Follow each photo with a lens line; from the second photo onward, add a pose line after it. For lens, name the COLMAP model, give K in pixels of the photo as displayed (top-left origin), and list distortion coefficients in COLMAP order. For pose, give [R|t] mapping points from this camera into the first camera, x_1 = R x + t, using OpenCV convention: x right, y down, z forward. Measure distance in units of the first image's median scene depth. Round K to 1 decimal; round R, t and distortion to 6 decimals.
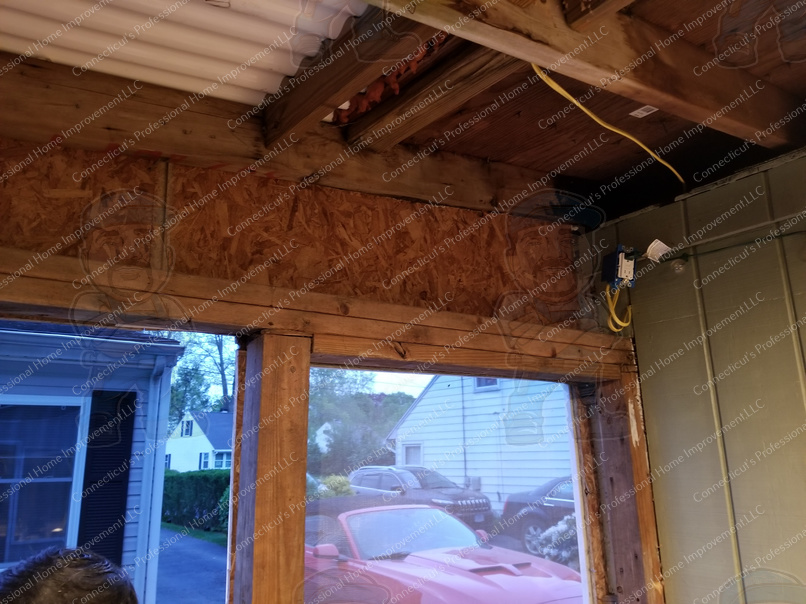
lens RADIAL K [[638.3, 0, 403.0], [0, 638.3, 302.0], [0, 0, 1]] dist [0.000066, -0.118426]
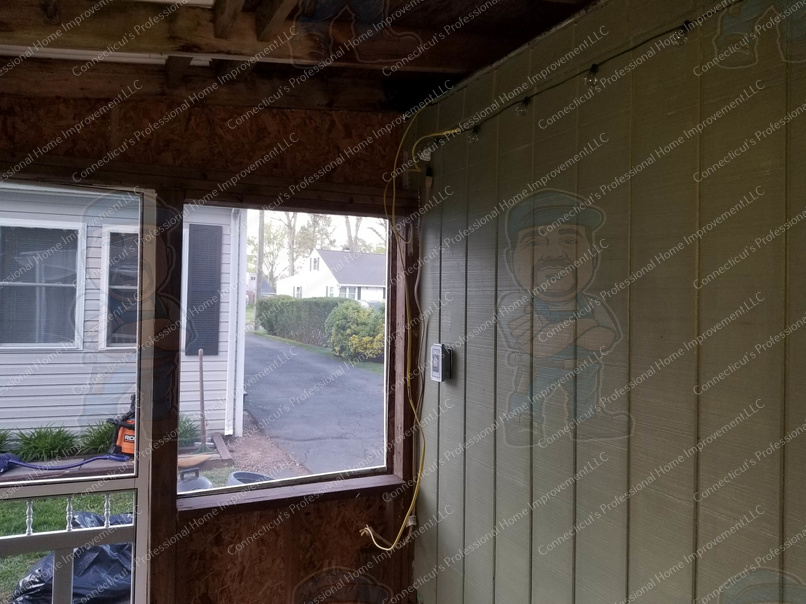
lens RADIAL K [[638.3, 0, 403.0], [0, 638.3, 302.0], [0, 0, 1]] dist [0.000066, -0.118426]
pose [[0.974765, 0.049496, -0.217675, 0.749700], [0.003819, 0.971268, 0.237956, -0.060661], [0.223199, -0.232783, 0.946570, -0.626203]]
